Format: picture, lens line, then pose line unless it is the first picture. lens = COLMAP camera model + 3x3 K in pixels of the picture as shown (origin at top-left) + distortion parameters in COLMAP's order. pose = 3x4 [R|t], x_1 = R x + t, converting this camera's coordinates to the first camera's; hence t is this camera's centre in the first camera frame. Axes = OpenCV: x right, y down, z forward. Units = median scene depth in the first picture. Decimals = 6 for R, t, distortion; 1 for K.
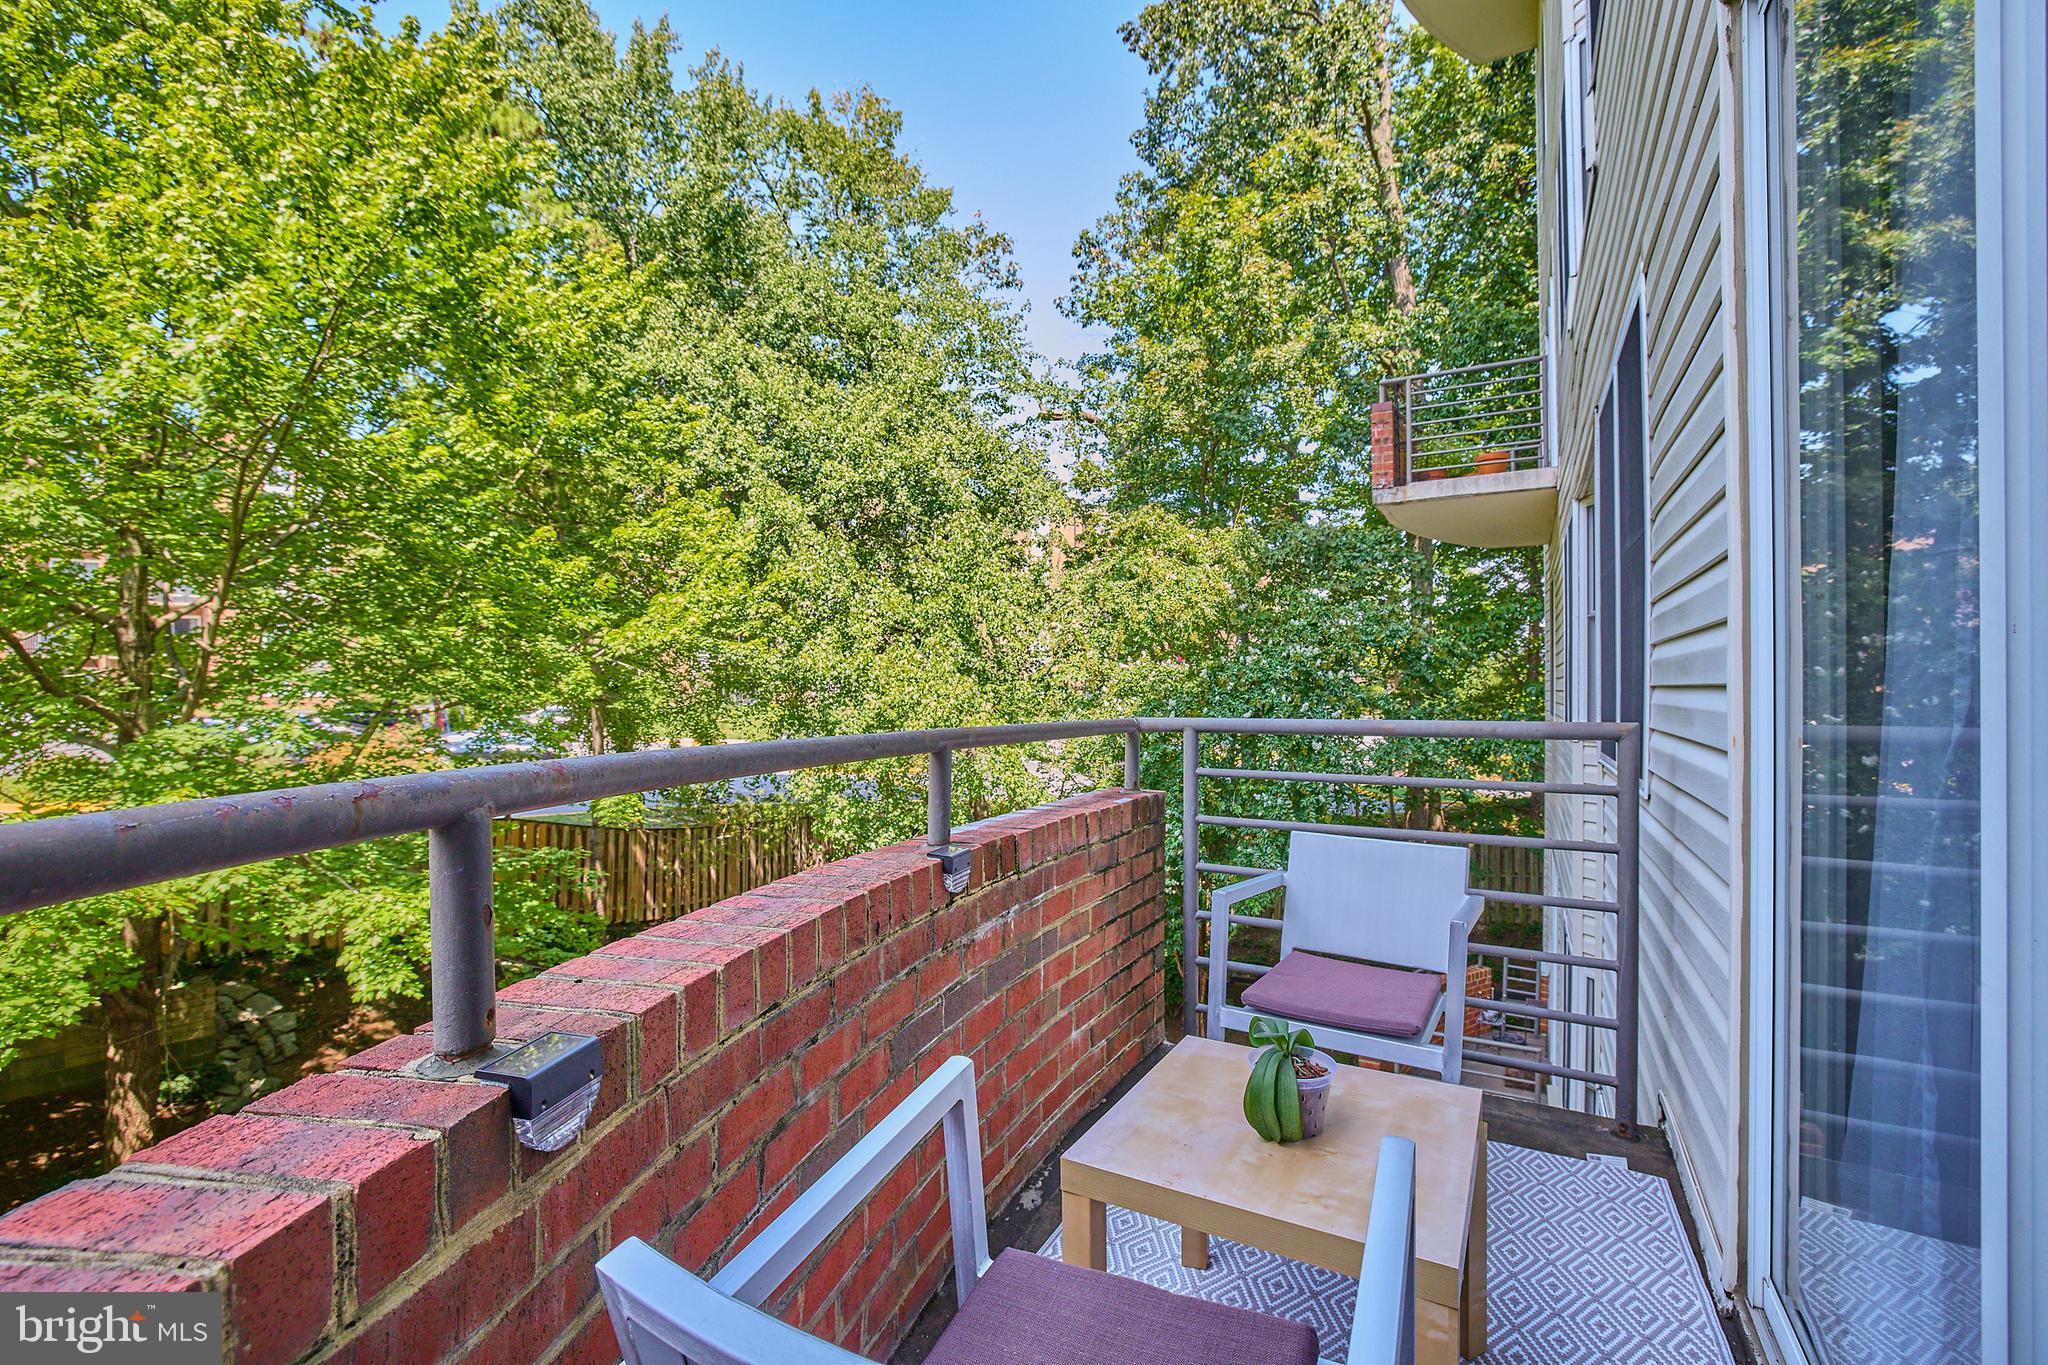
lens RADIAL K [[895.0, 0, 1030.7], [0, 895.0, 669.0], [0, 0, 1]] dist [-0.048447, 0.019328]
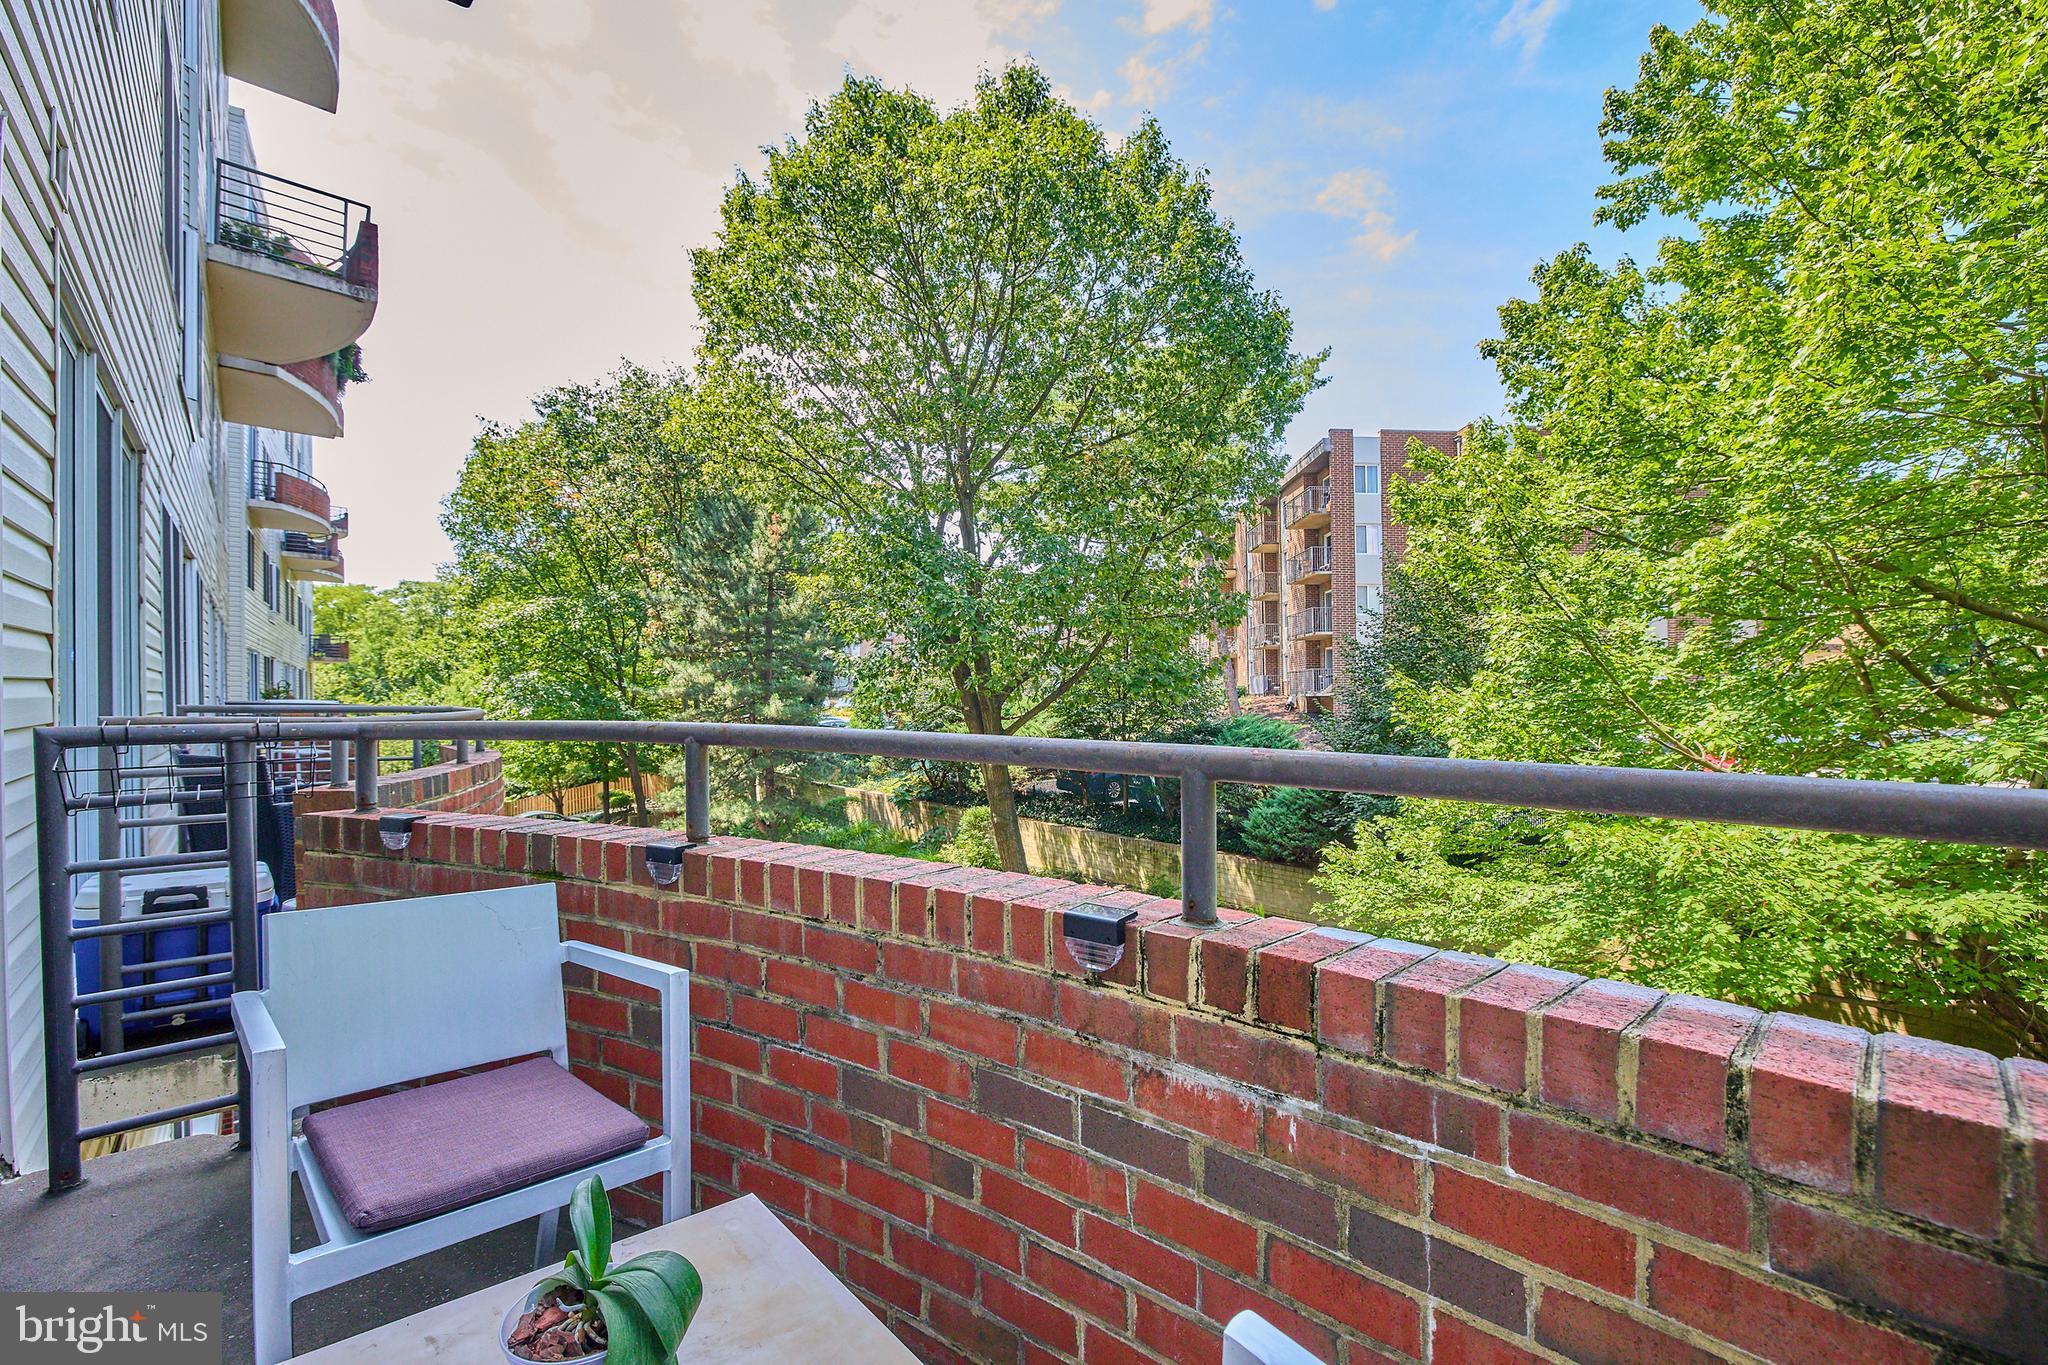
lens RADIAL K [[895.0, 0, 1030.7], [0, 895.0, 669.0], [0, 0, 1]] dist [-0.048447, 0.019328]
pose [[-0.307943, -0.028950, -0.950964, 0.073404], [0.015601, 0.999249, -0.035472, 0.004010], [0.951277, -0.025759, -0.307260, 0.139958]]
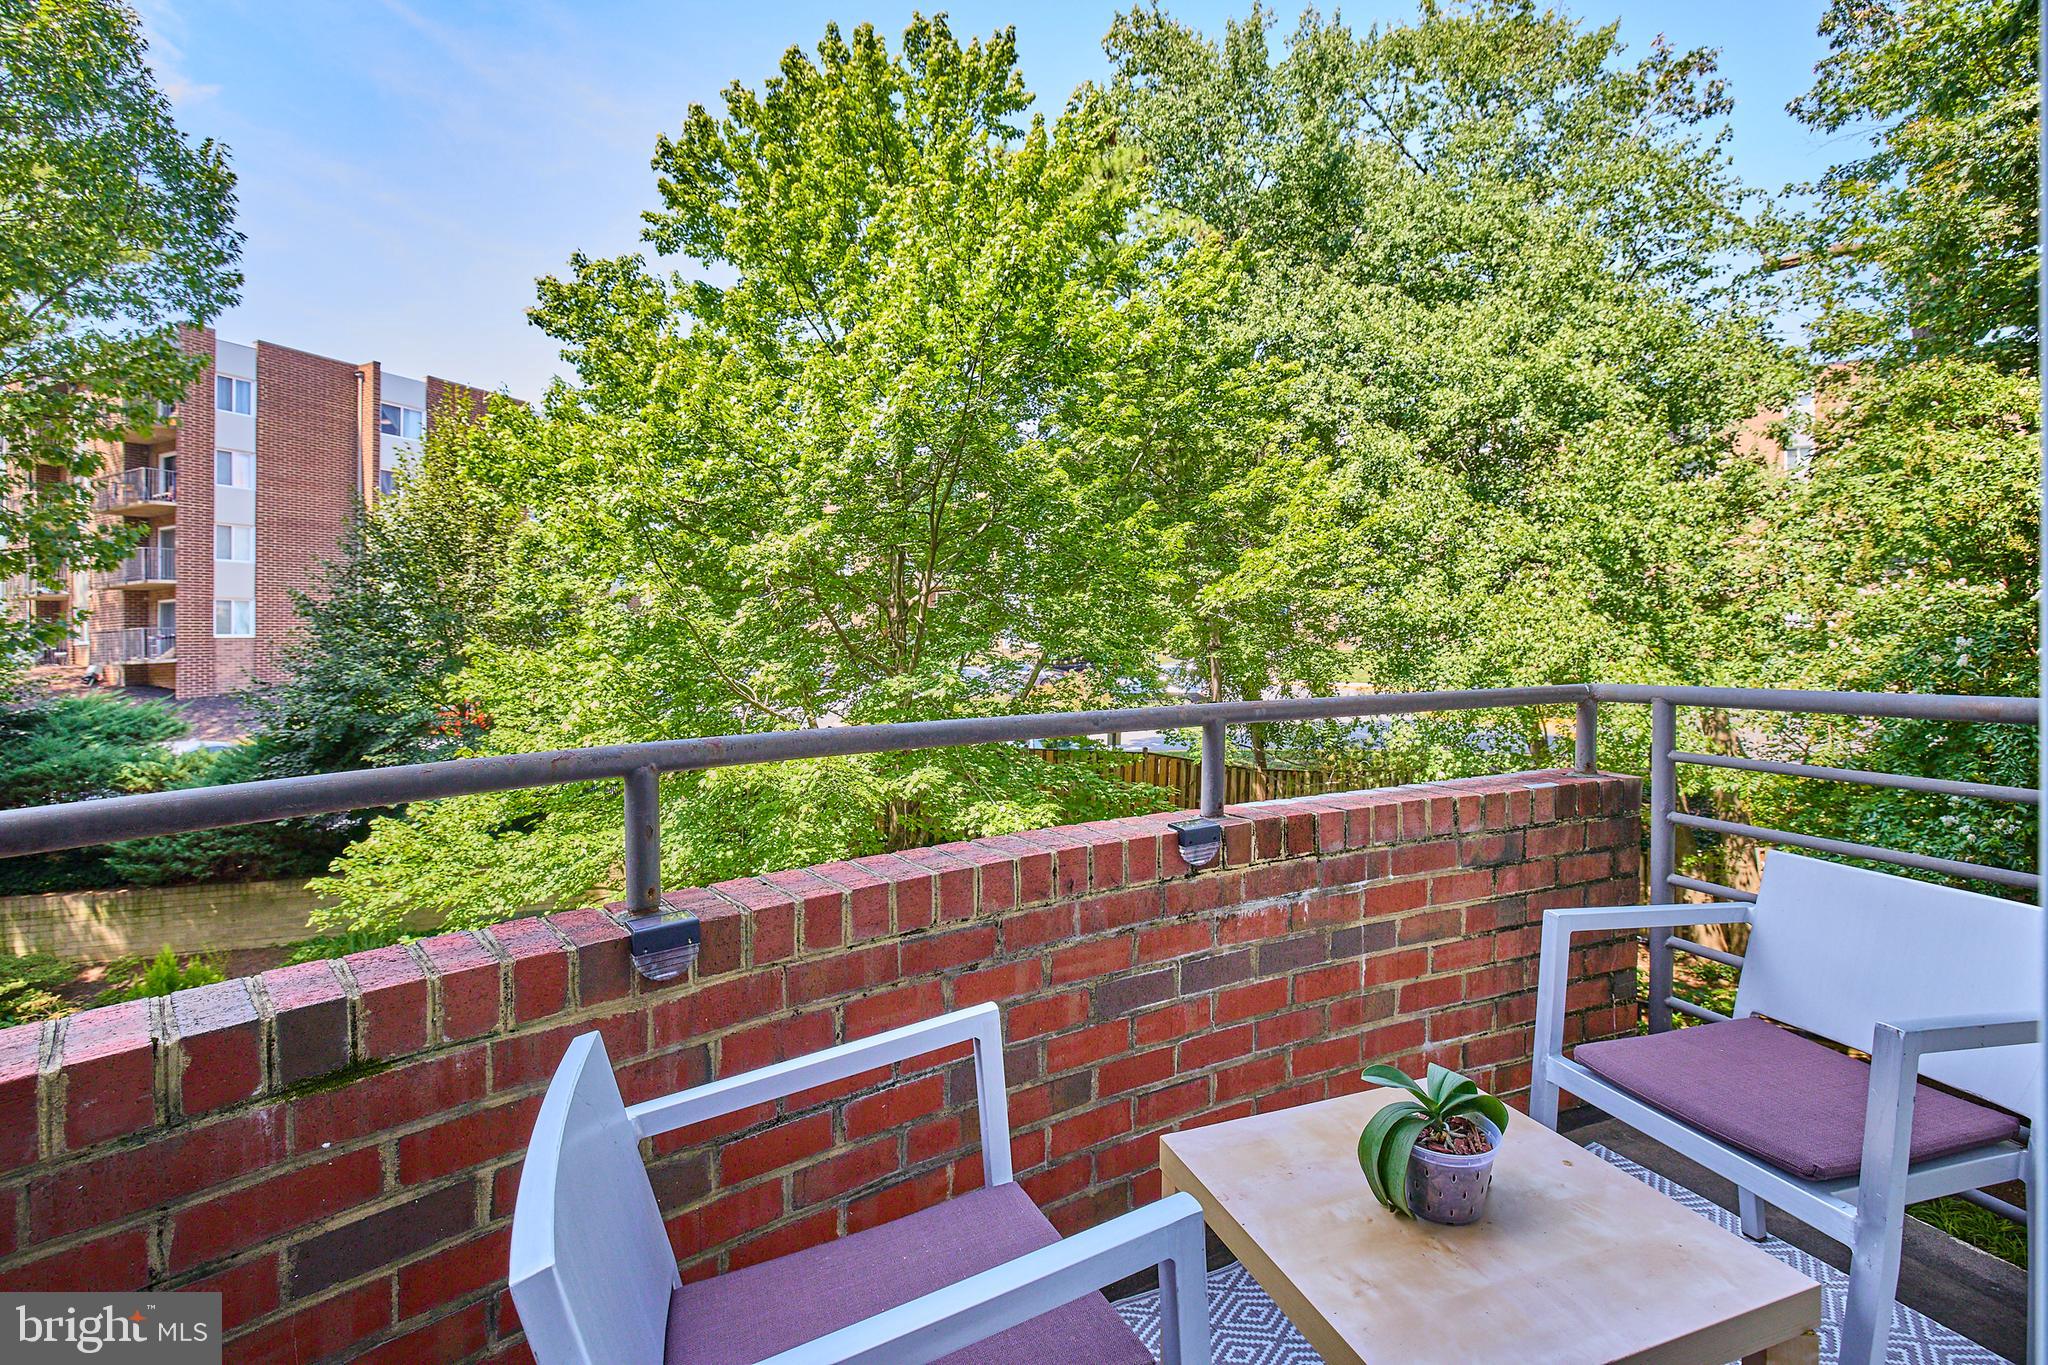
lens RADIAL K [[881.9, 0, 1009.8], [0, 881.9, 615.8], [0, 0, 1]] dist [-0.045588, 0.018329]
pose [[0.737912, -0.036965, -0.673884, 0.053674], [0.040519, 0.999124, -0.010436, -0.004259], [0.673680, -0.019605, 0.738763, 0.013161]]
